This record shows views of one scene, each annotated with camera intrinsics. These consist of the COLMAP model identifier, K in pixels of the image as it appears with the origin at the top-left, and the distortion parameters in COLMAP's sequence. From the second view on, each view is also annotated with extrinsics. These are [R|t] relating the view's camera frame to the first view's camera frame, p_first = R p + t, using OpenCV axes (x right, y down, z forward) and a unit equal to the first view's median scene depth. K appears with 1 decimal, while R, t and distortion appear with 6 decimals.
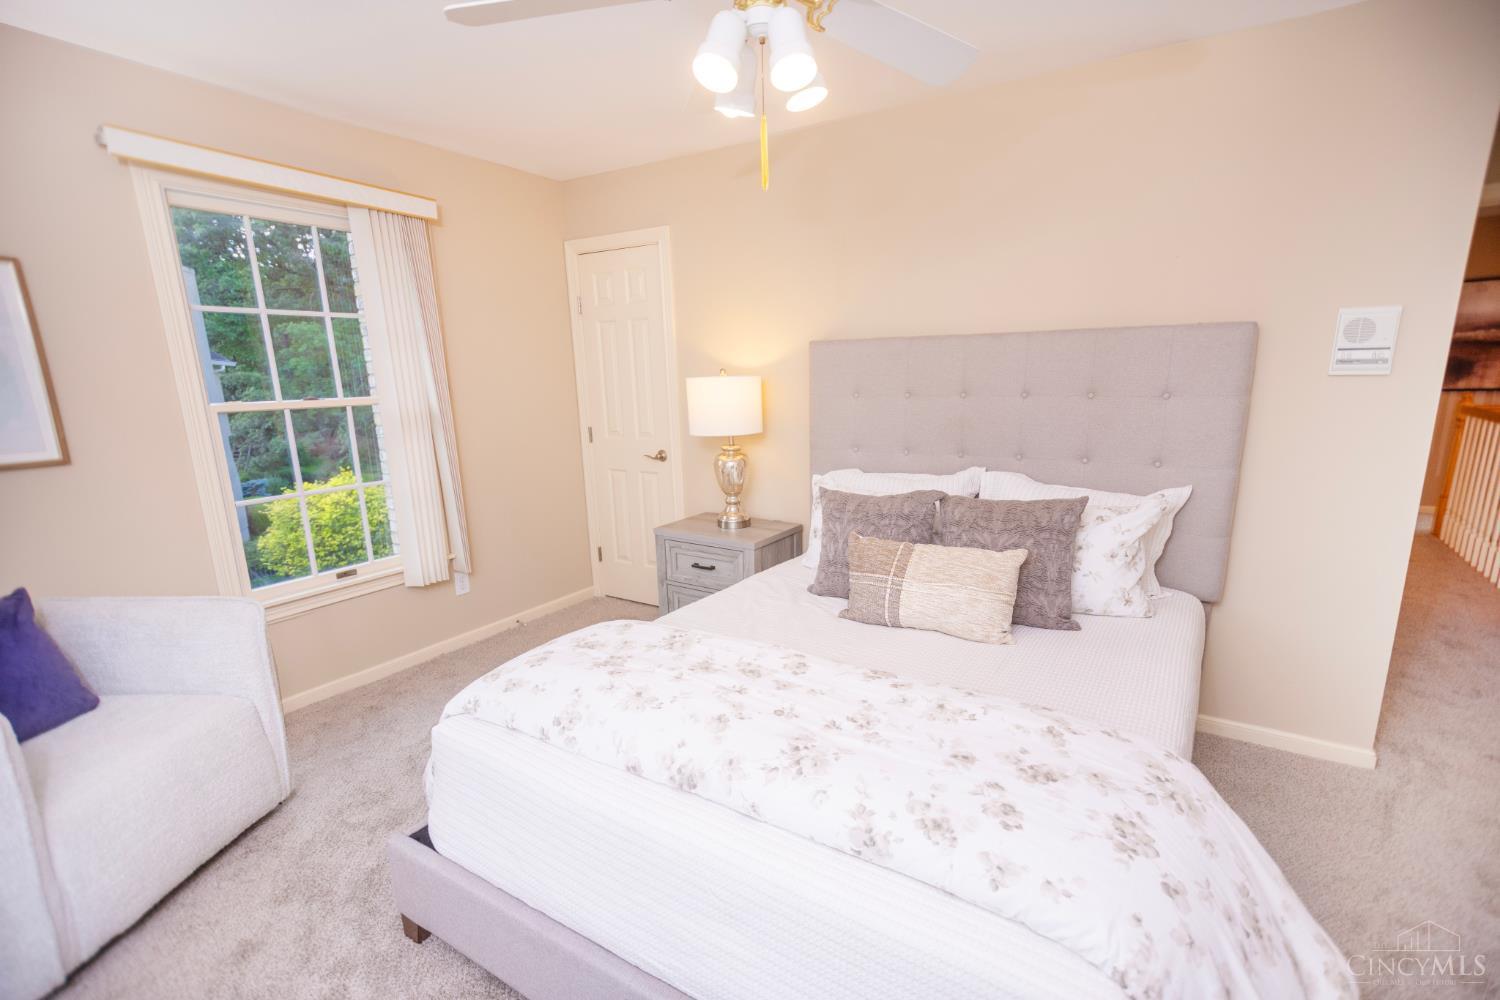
lens RADIAL K [[648.9, 0, 789.2], [0, 648.9, 509.7], [0, 0, 1]] dist [-0.000112, -0.000084]
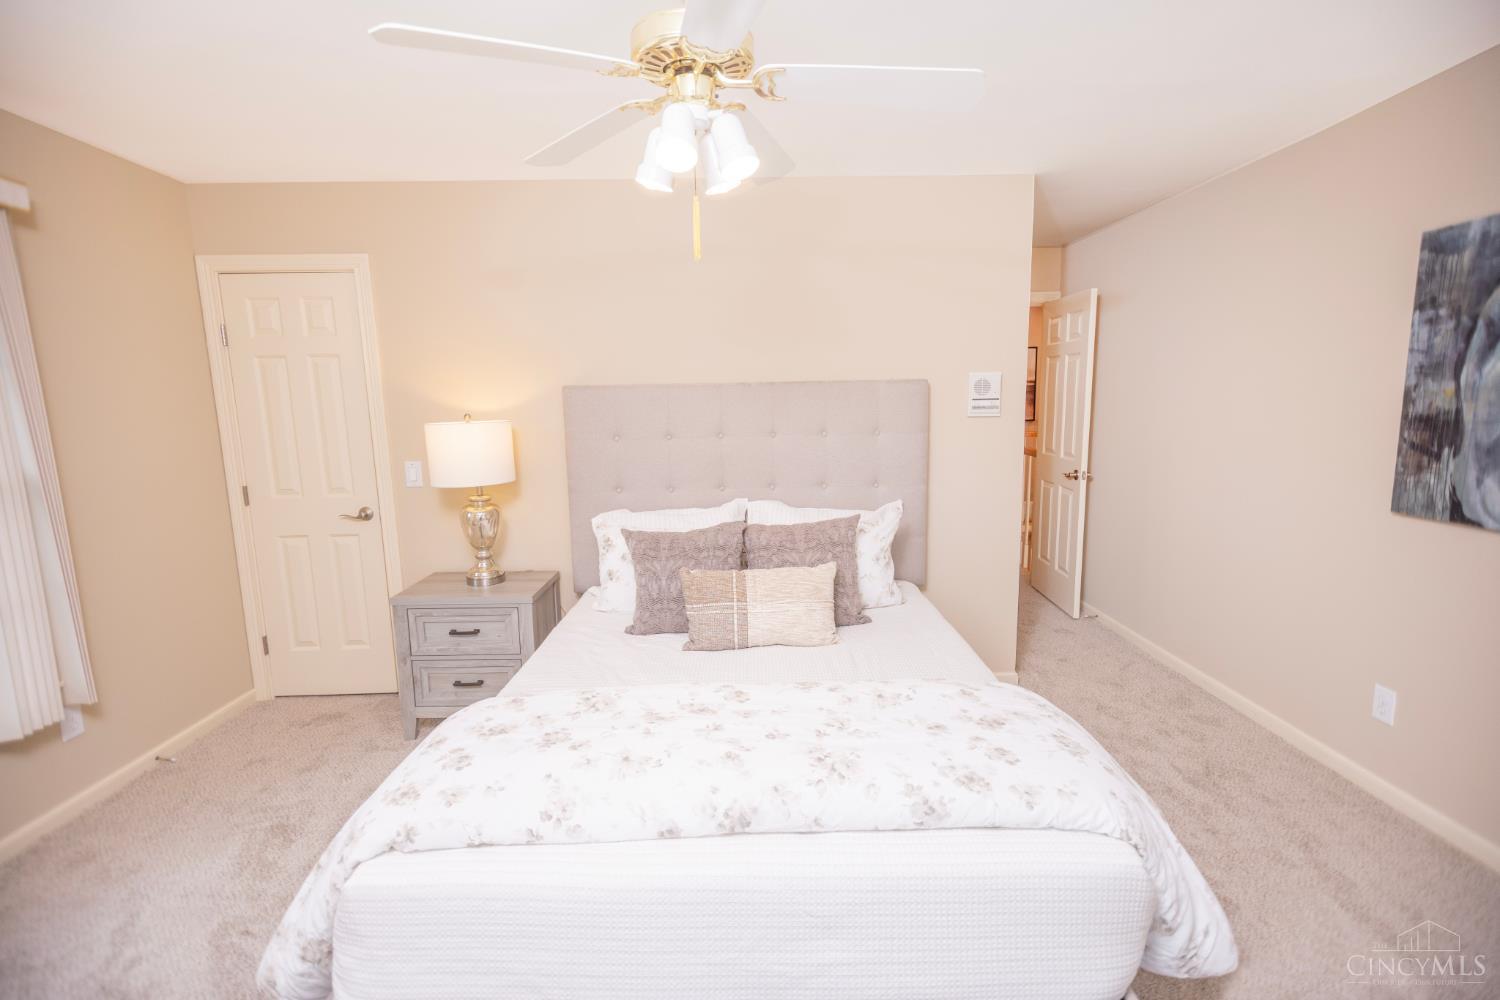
lens RADIAL K [[634.0, 0, 750.1], [0, 634.0, 493.2], [0, 0, 1]] dist [0.001242, 0.000148]
pose [[0.858406, -0.070098, 0.508158, -0.329729], [0.110581, 0.992615, -0.049871, -0.022425], [-0.500910, 0.099002, 0.859819, 0.046418]]
